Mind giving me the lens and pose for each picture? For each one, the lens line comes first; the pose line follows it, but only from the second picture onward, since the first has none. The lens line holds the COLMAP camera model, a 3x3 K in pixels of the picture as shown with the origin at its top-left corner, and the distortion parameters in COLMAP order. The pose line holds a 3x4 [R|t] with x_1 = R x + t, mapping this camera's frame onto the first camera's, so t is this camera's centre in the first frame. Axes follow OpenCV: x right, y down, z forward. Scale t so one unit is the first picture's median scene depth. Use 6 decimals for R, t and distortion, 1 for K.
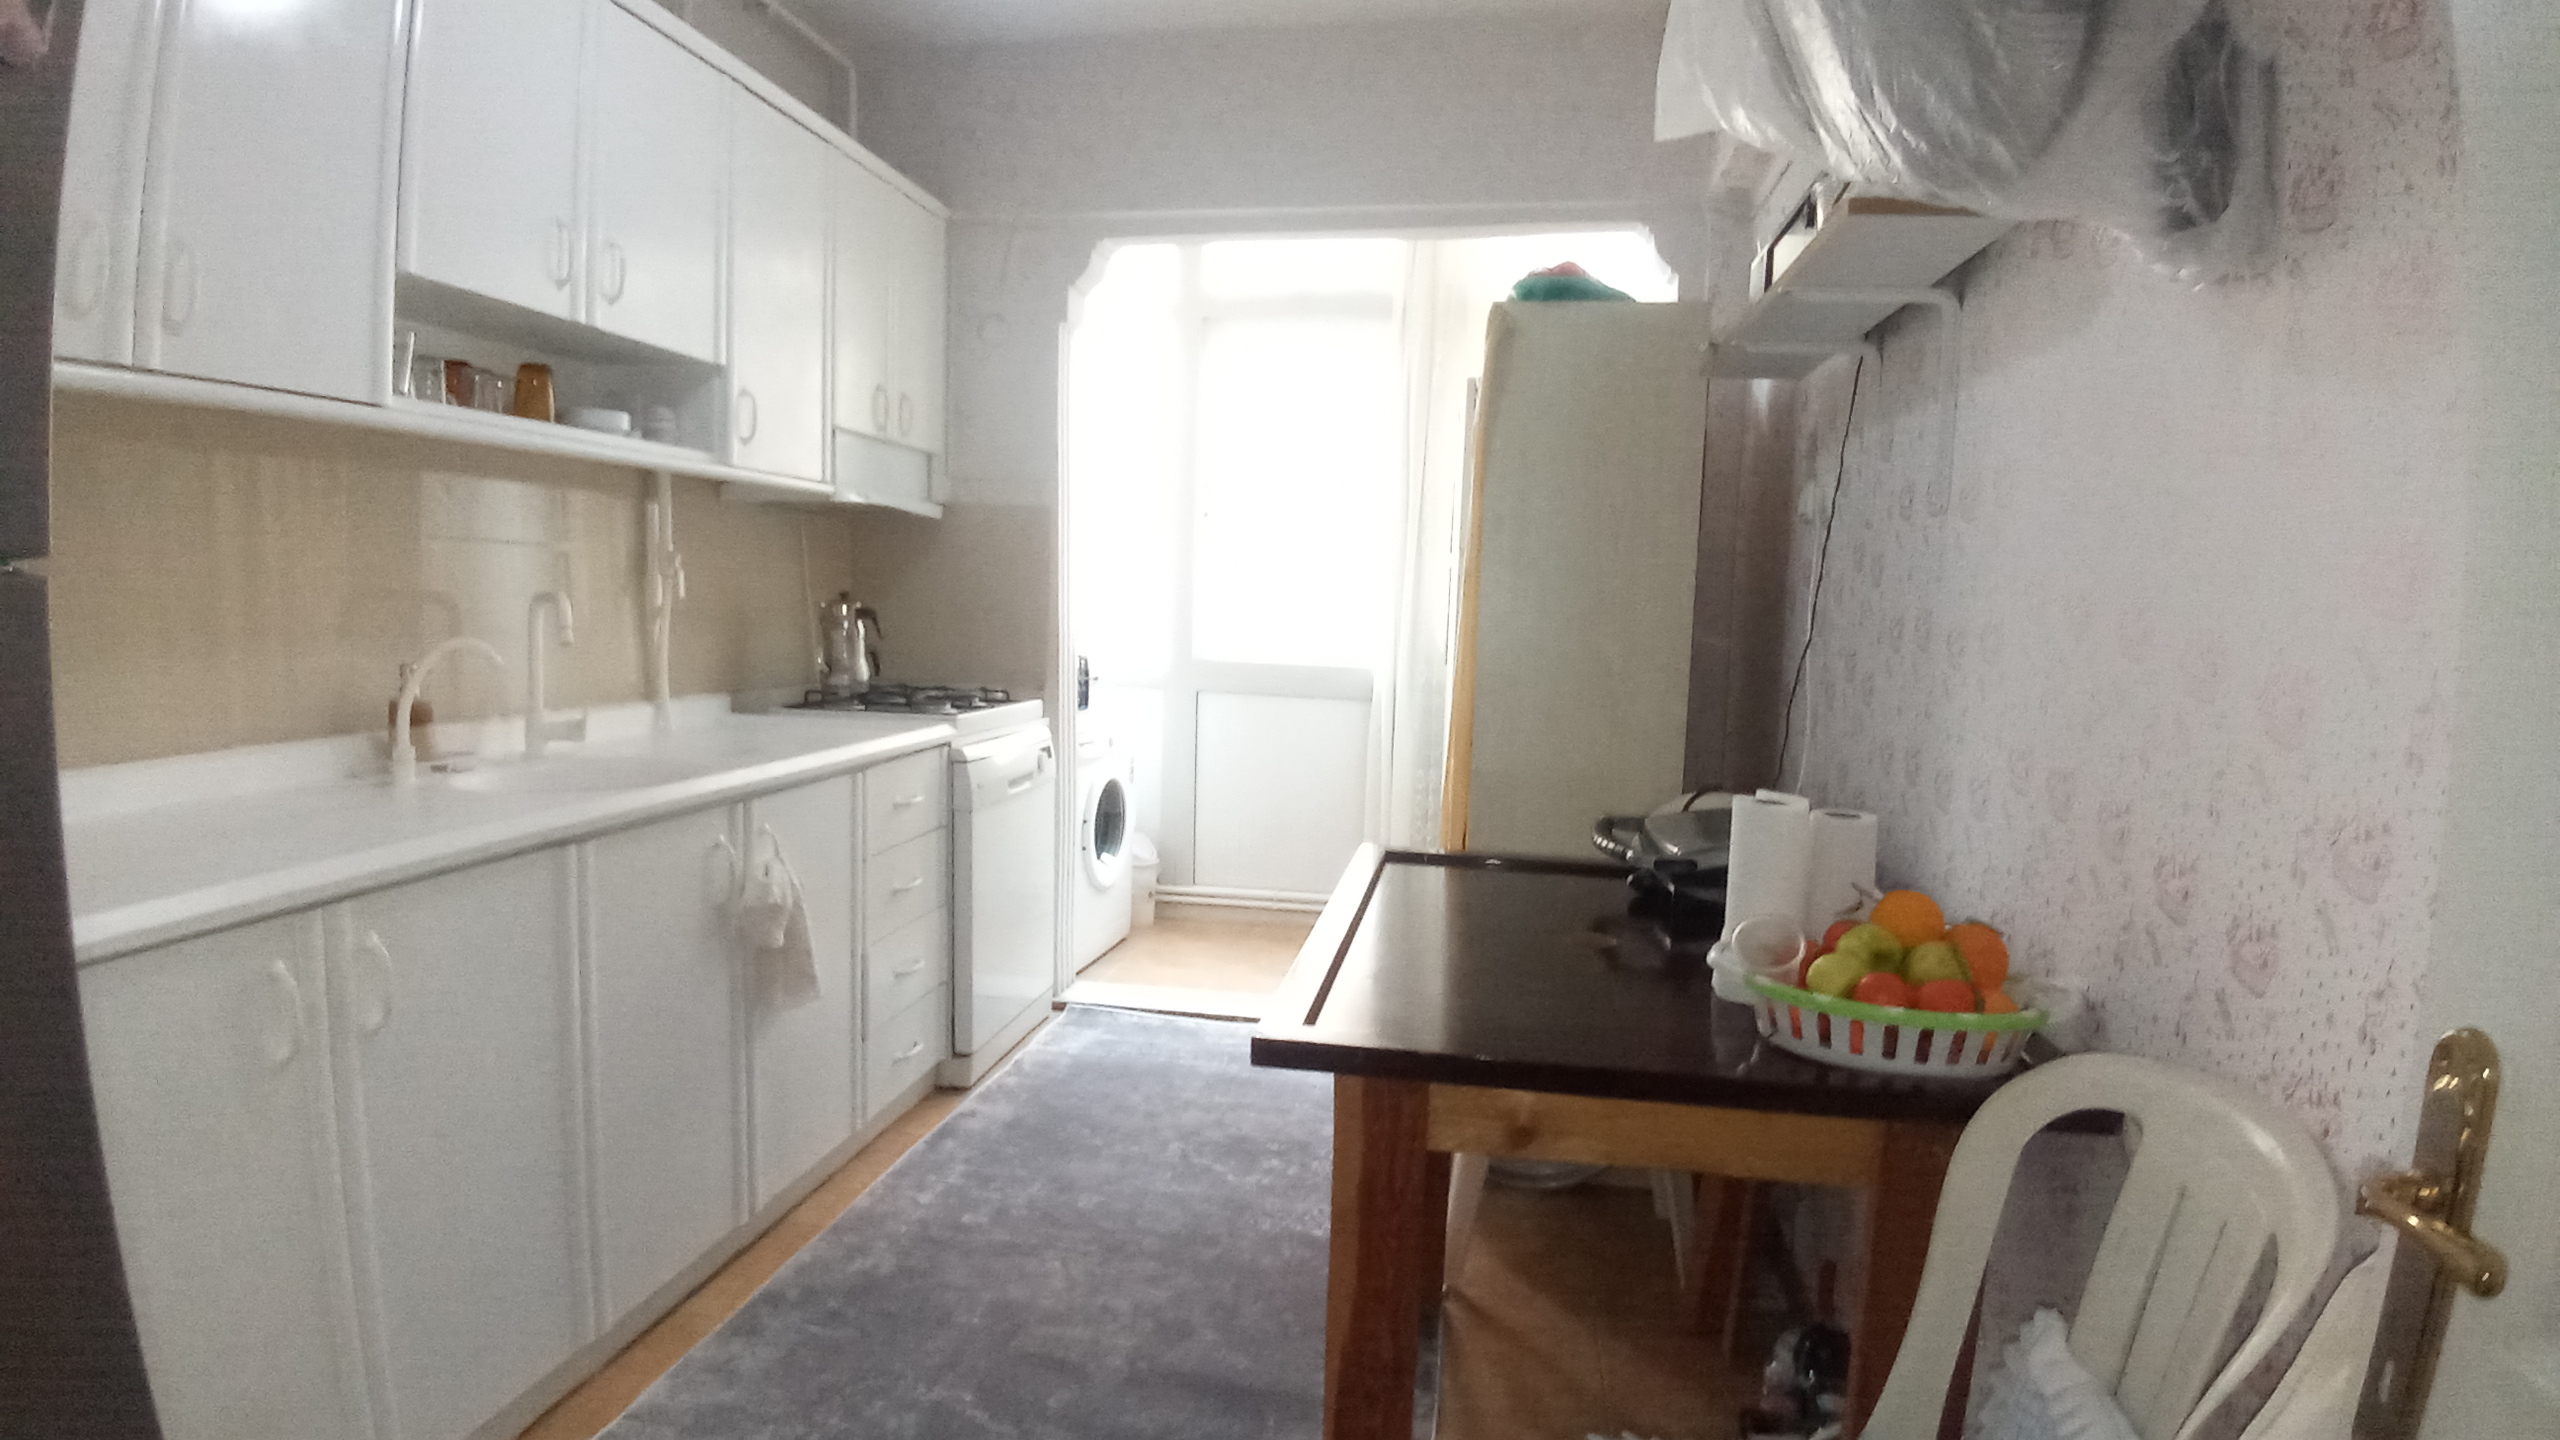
lens RADIAL K [[1301.1, 0, 1294.3], [0, 1301.1, 720.0], [0, 0, 1]] dist [-0.040046, -0.028155]
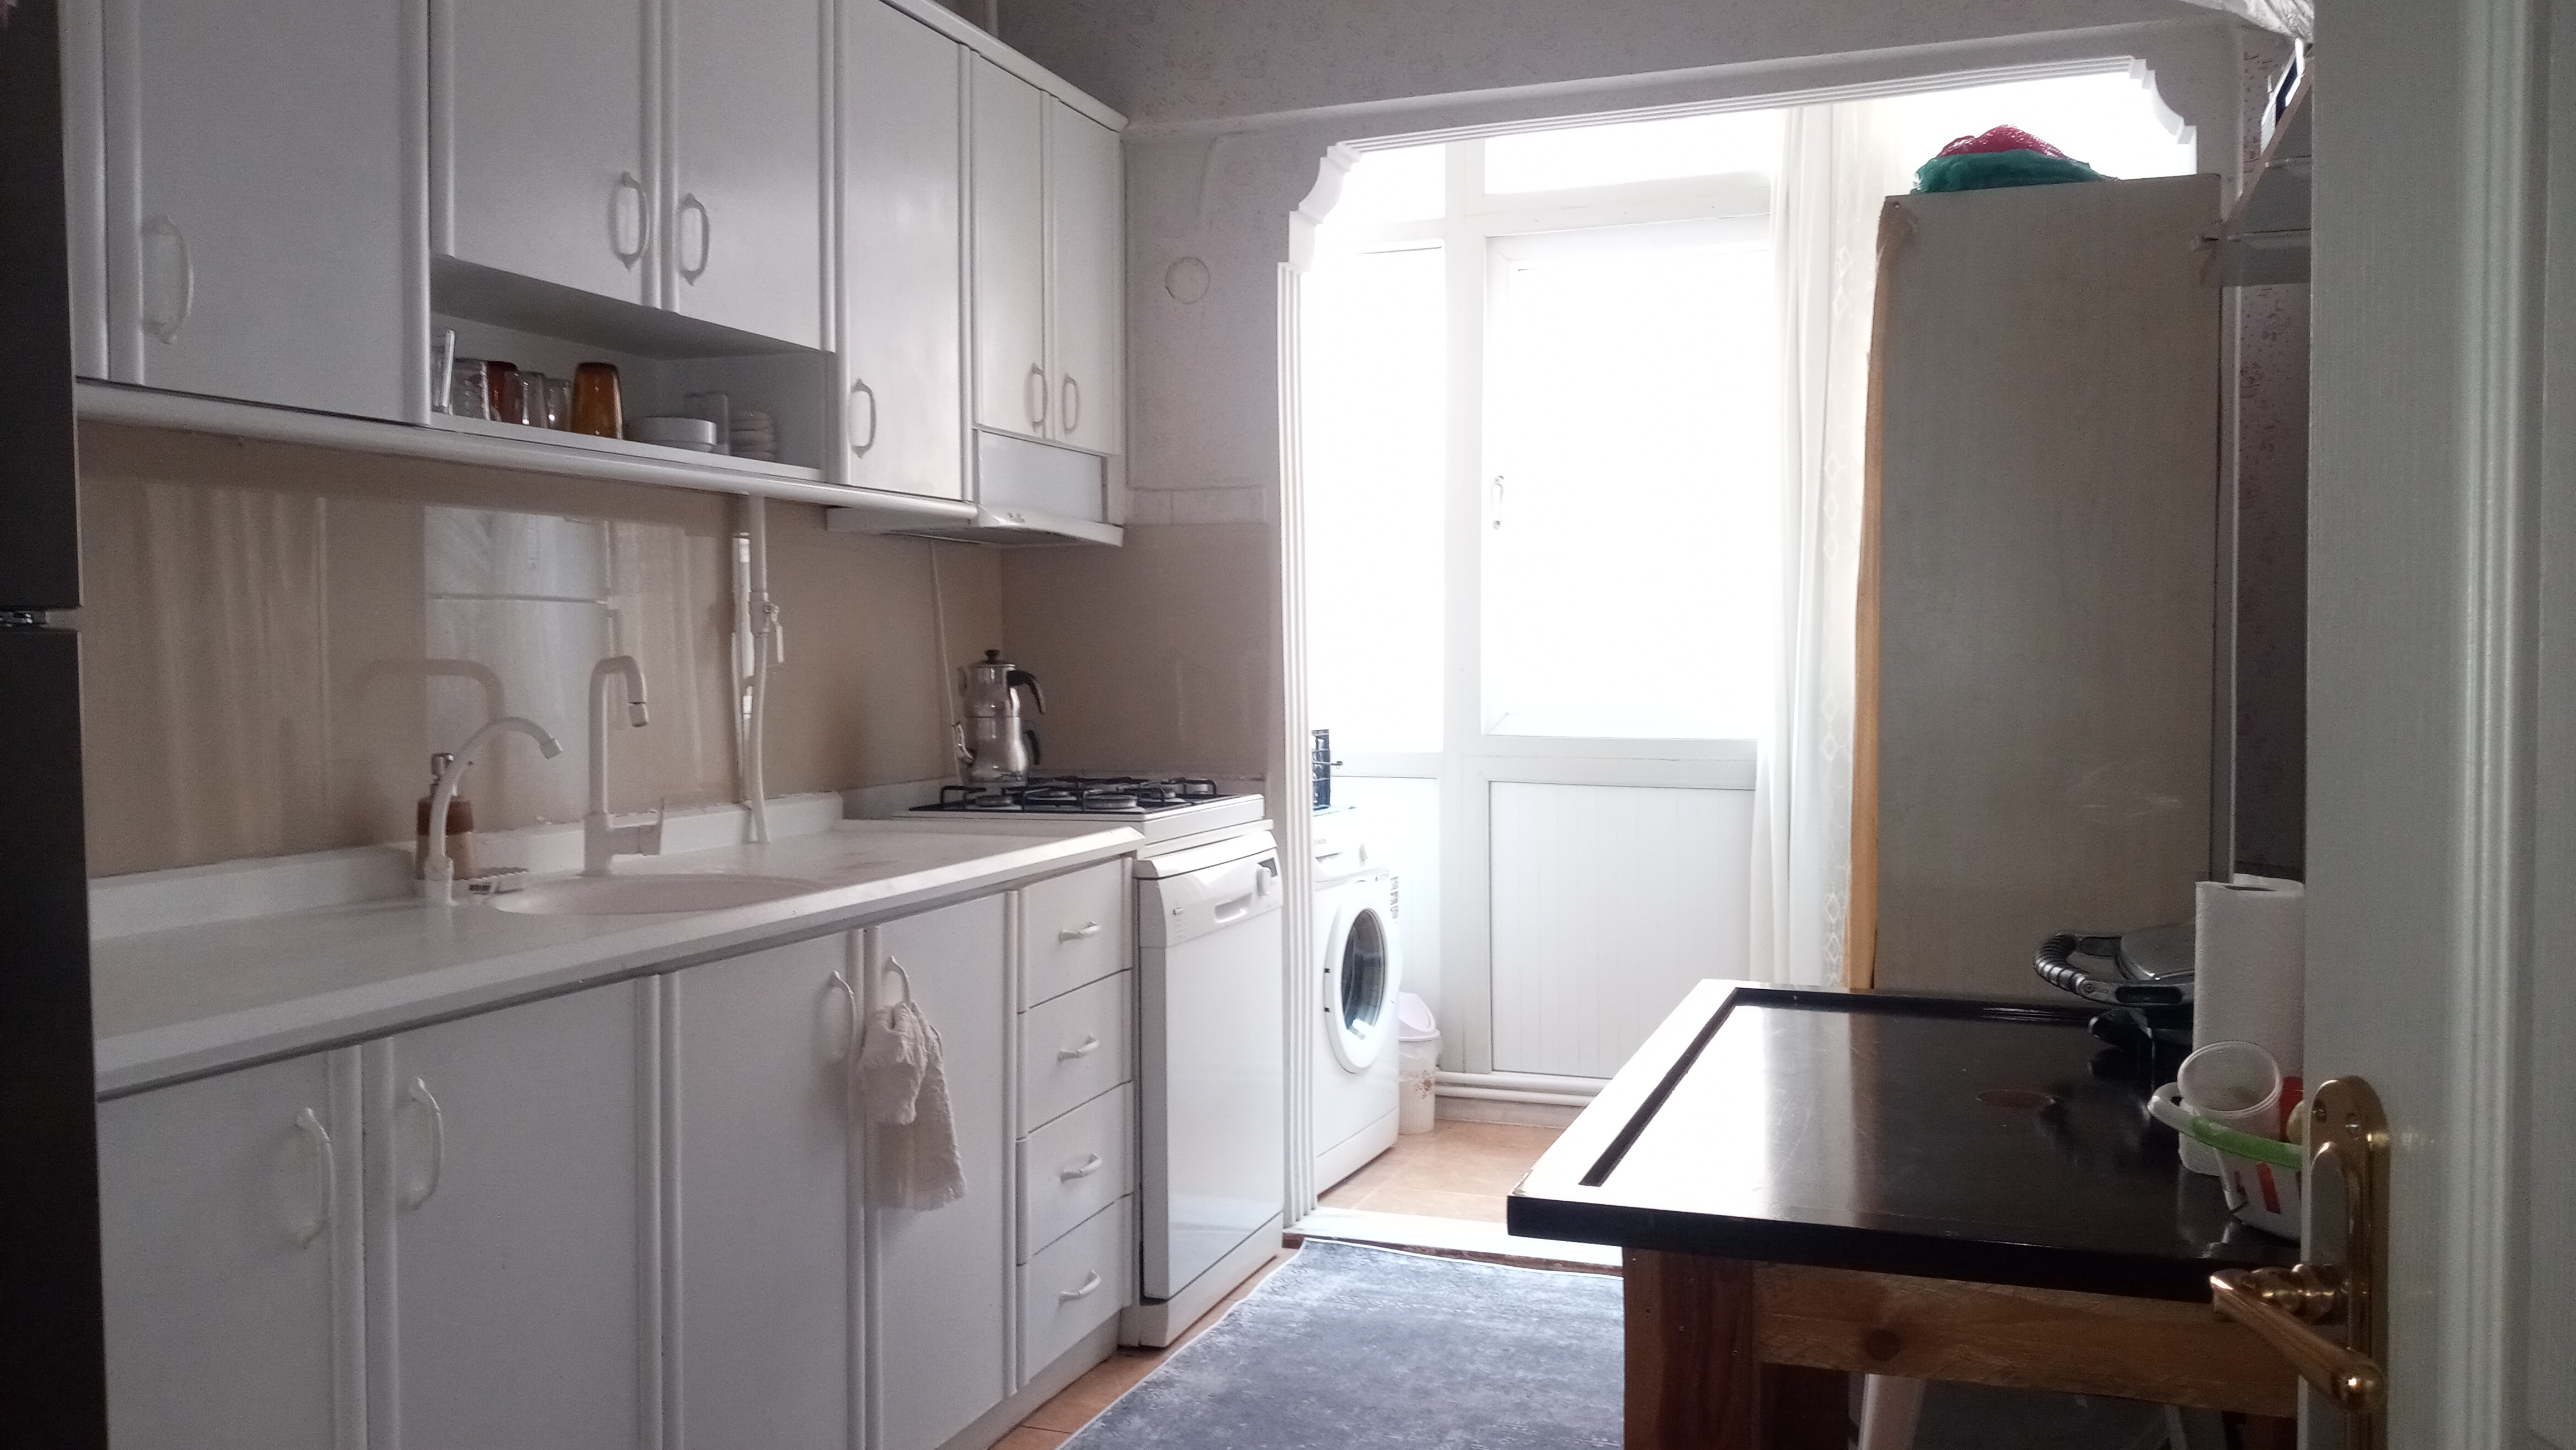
lens RADIAL K [[2009.5, 0, 1295.4], [0, 2009.5, 722.2], [0, 0, 1]] dist [0.060531, -0.131217]
pose [[0.982952, -0.026385, -0.181960, 0.030299], [0.015395, 0.997985, -0.061547, 0.016367], [0.183217, 0.057697, 0.981378, -0.093336]]
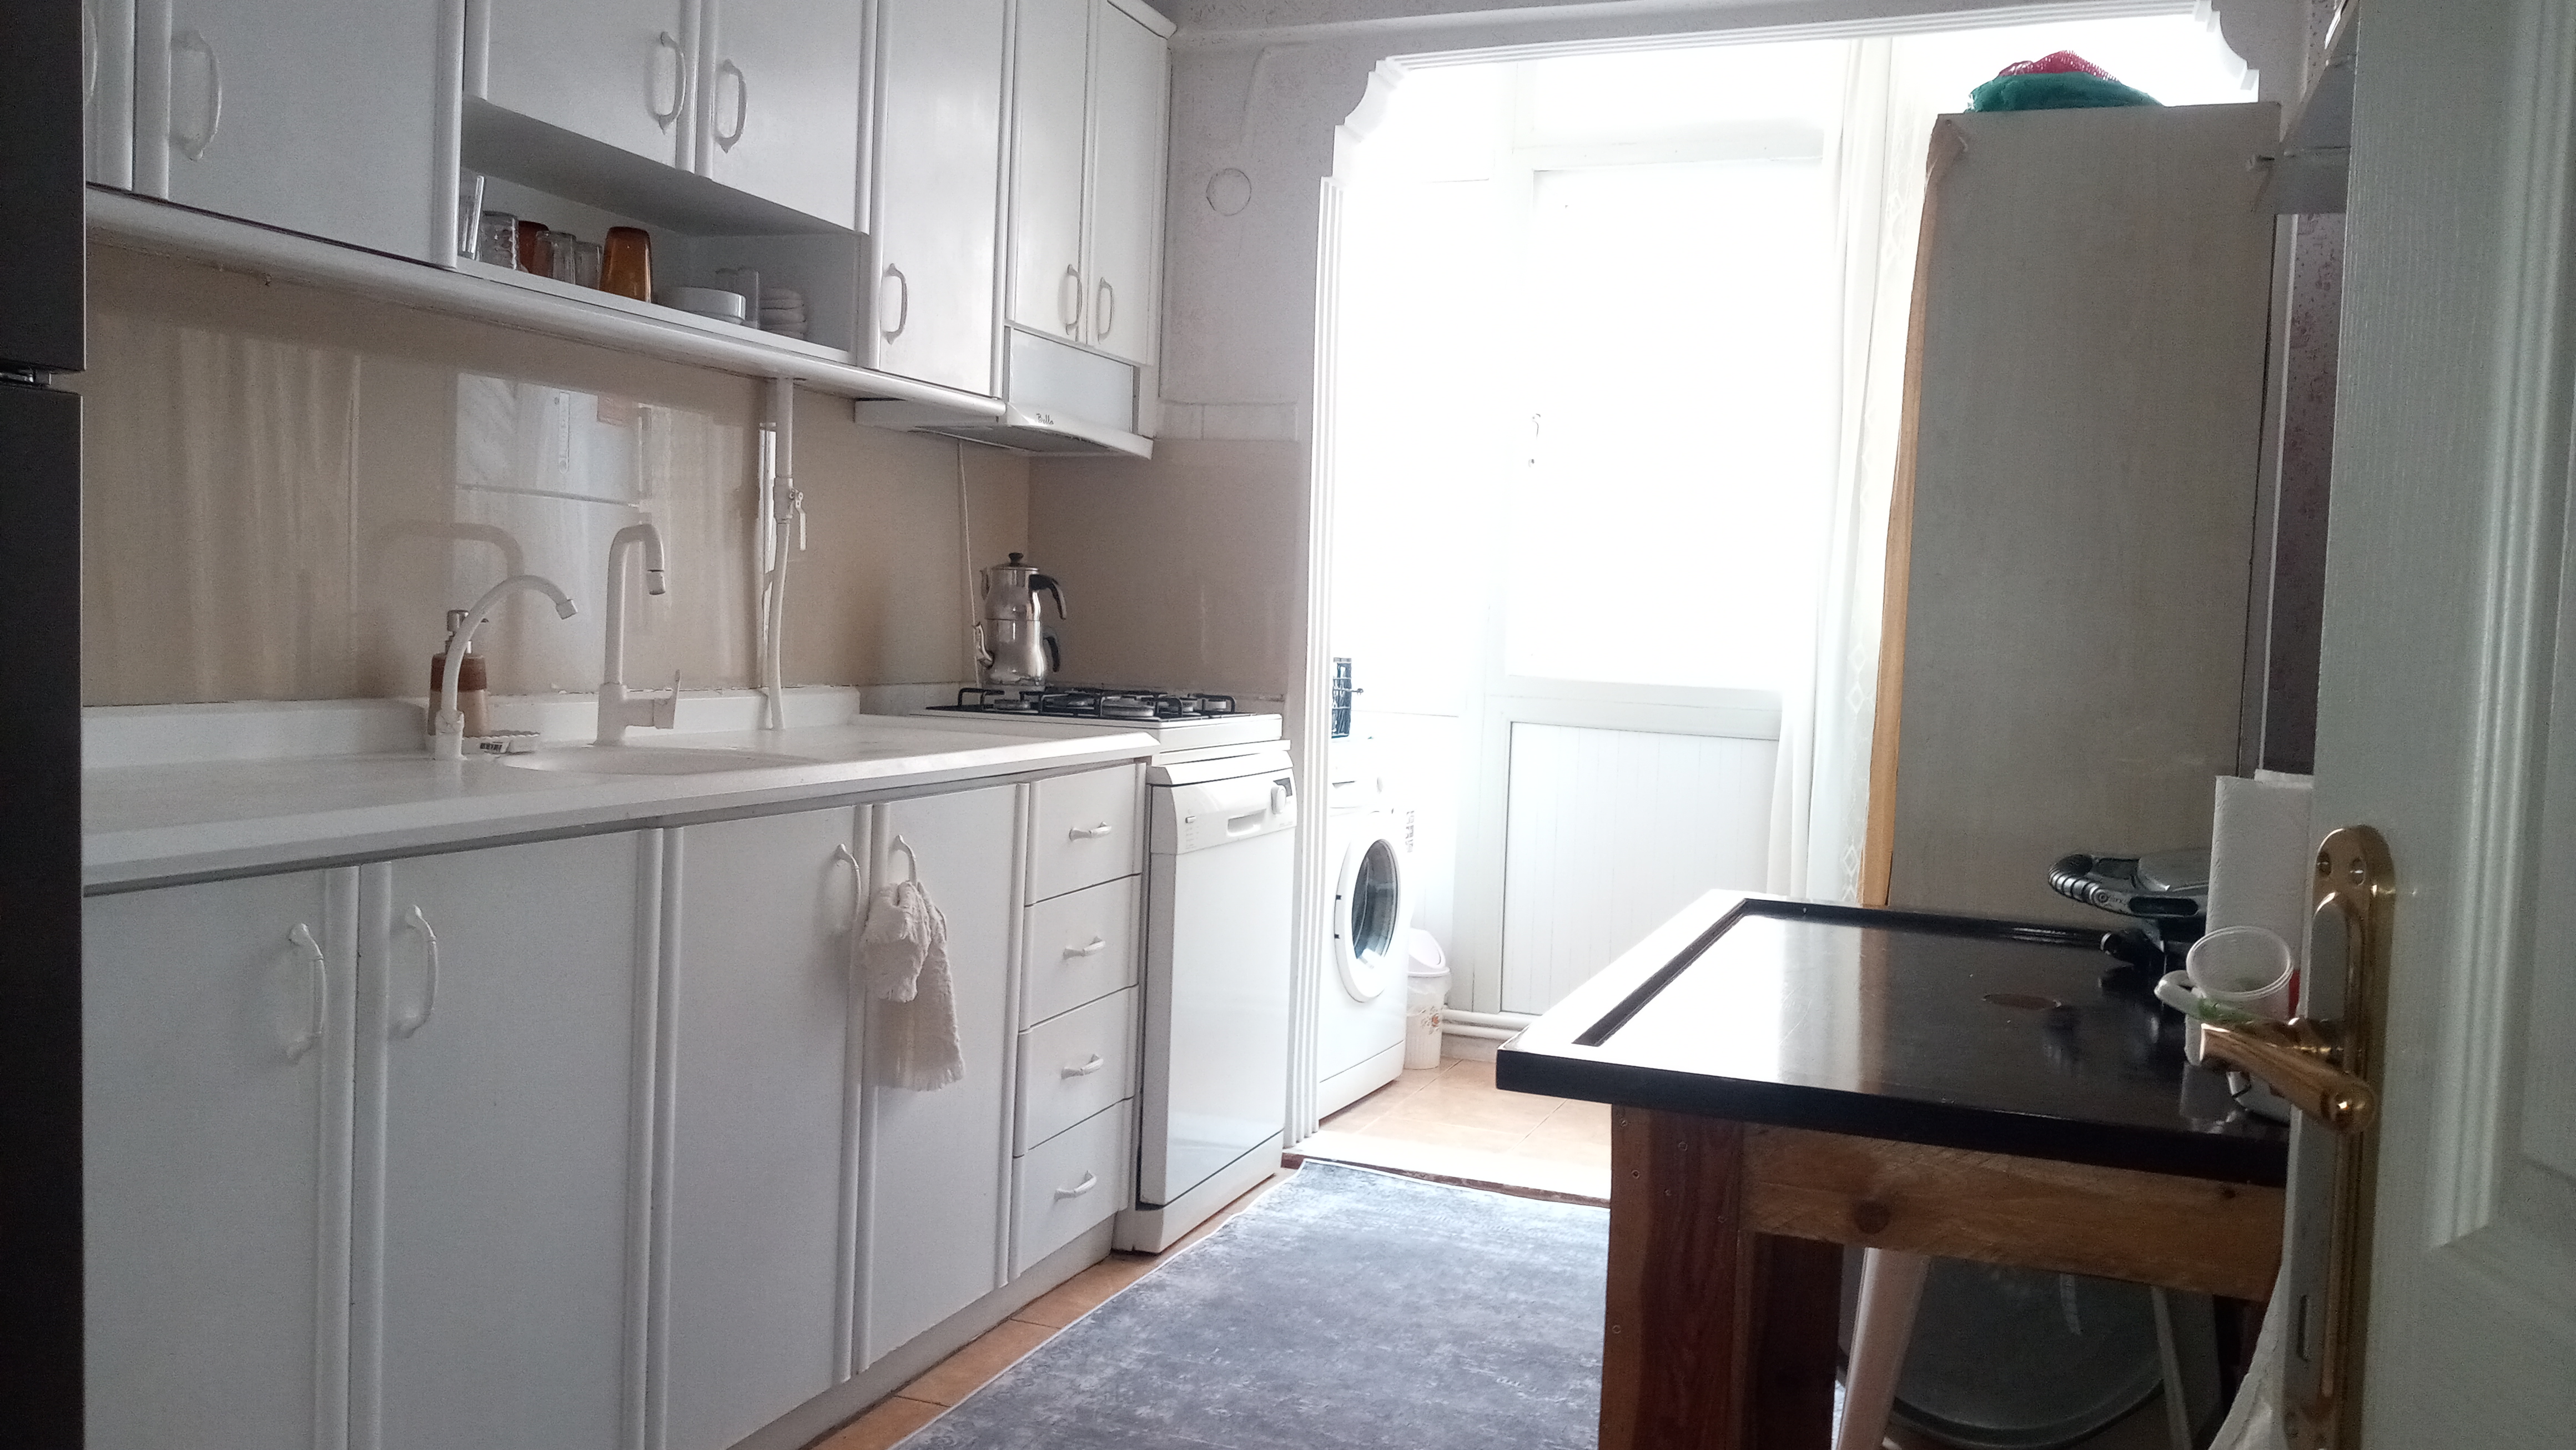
lens RADIAL K [[2009.5, 0, 1295.4], [0, 2009.5, 722.2], [0, 0, 1]] dist [0.060531, -0.131217]
pose [[0.980463, 0.020676, -0.195615, 0.034192], [-0.029817, 0.998591, -0.043898, 0.048080], [0.194432, 0.048873, 0.979698, -0.083517]]
